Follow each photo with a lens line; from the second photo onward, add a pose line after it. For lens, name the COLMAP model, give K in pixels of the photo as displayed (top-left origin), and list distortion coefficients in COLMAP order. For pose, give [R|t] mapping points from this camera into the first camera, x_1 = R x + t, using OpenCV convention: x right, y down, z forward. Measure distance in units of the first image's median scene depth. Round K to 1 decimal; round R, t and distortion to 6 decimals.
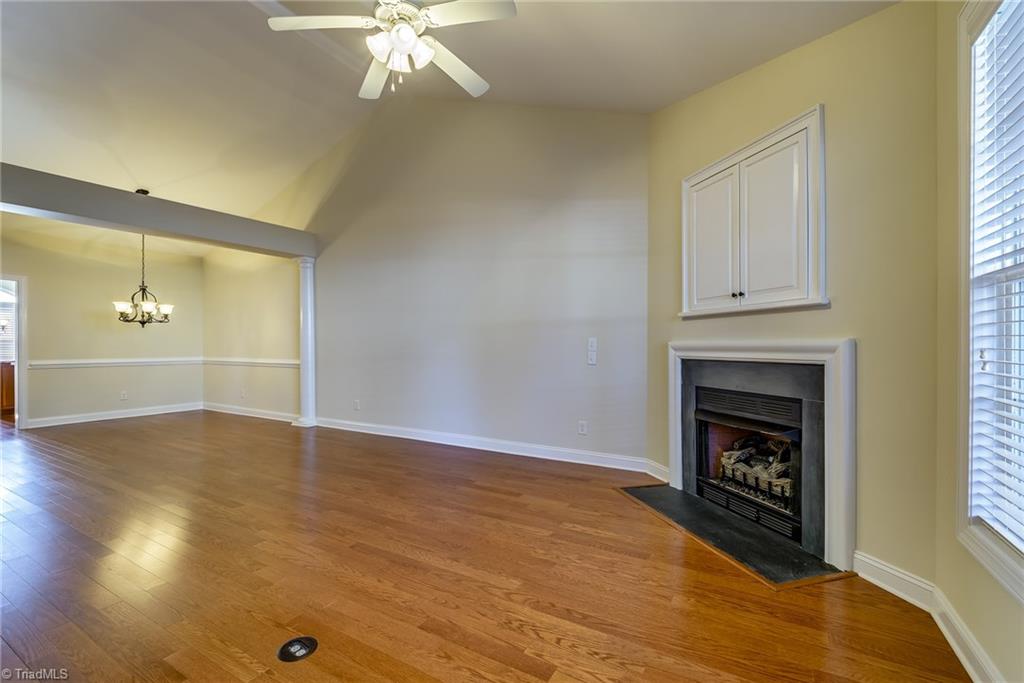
lens RADIAL K [[431.9, 0, 519.8], [0, 431.9, 342.8], [0, 0, 1]] dist [0.001021, 0.000140]
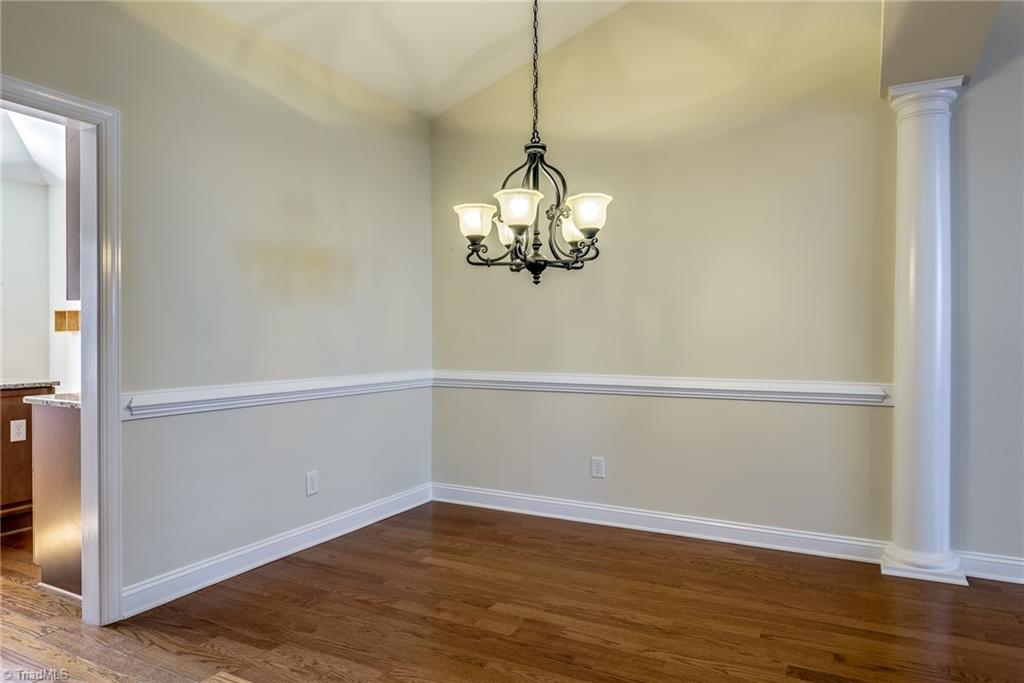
lens RADIAL K [[679.3, 0, 515.2], [0, 679.3, 342.3], [0, 0, 1]] dist [-0.000576, 0.000434]
pose [[0.999491, 0.002789, 0.031773, -0.825011], [-0.003216, 0.999905, 0.013398, -0.000059], [-0.031732, -0.013494, 0.999405, 0.463567]]
